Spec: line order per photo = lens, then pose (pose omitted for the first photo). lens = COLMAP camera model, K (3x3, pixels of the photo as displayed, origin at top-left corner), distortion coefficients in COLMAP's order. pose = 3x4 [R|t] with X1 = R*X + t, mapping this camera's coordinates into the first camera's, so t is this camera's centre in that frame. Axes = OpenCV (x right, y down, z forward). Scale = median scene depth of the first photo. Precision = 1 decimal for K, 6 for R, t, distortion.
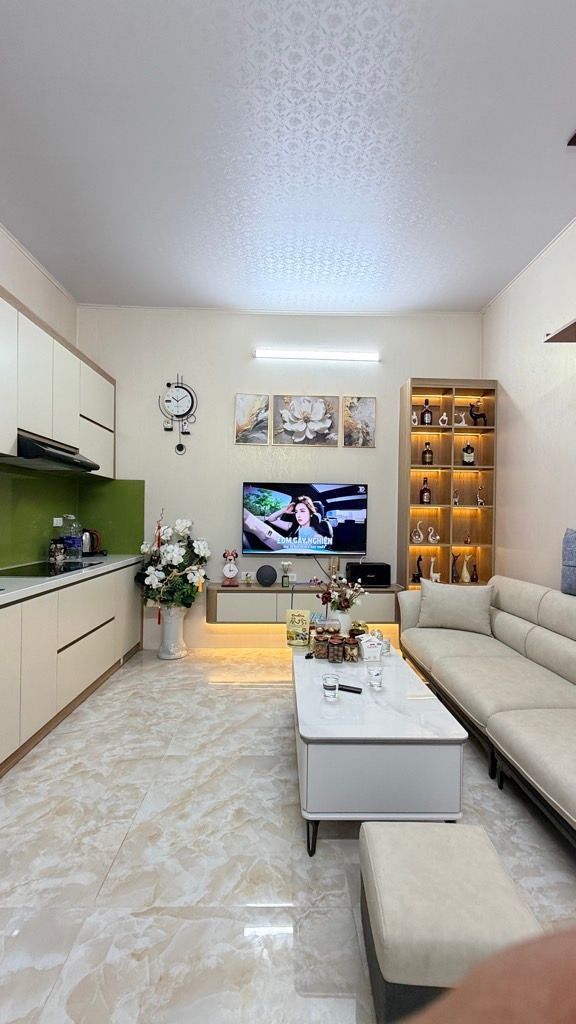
lens RADIAL K [[407.6, 0, 289.5], [0, 407.6, 510.4], [0, 0, 1]] dist [0.000587, -0.000173]
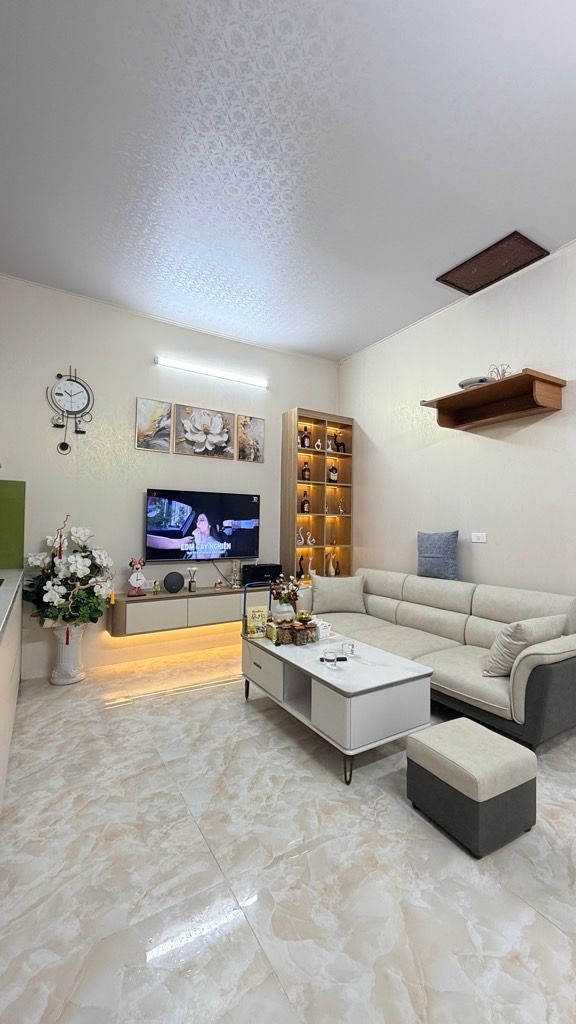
lens RADIAL K [[407.6, 0, 287.8], [0, 407.6, 508.3], [0, 0, 1]] dist [0.000587, -0.000173]
pose [[0.864798, 0.016702, 0.501841, -0.334908], [-0.006372, 0.999731, -0.022291, -0.002478], [-0.502079, 0.016079, 0.864672, -0.018298]]
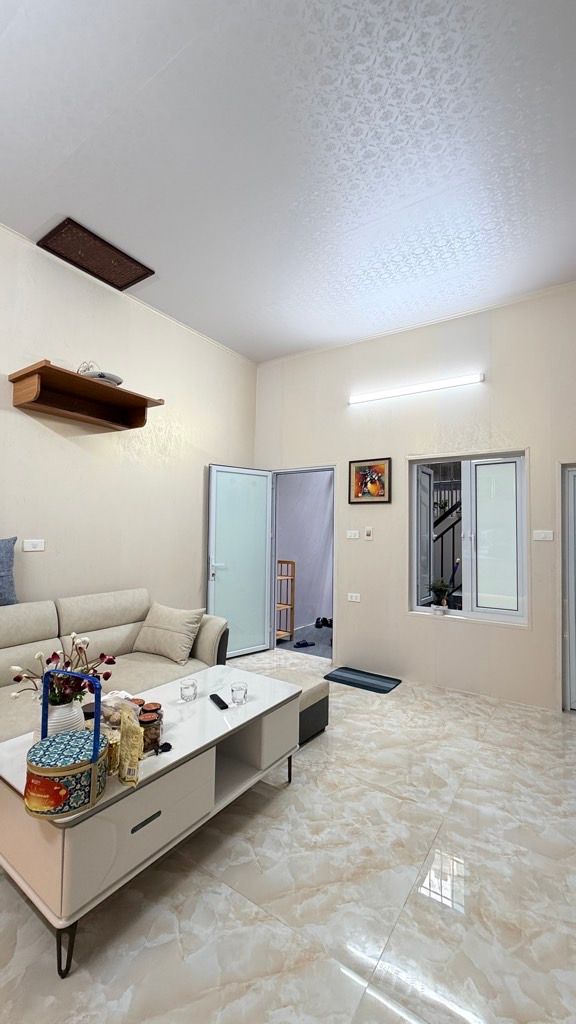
lens RADIAL K [[407.6, 0, 289.2], [0, 407.6, 509.8], [0, 0, 1]] dist [0.000587, -0.000173]
pose [[-0.805219, 0.008359, 0.592918, -0.329929], [-0.031078, 0.997932, -0.056274, 0.002396], [-0.592162, -0.063739, -0.803294, 0.928117]]
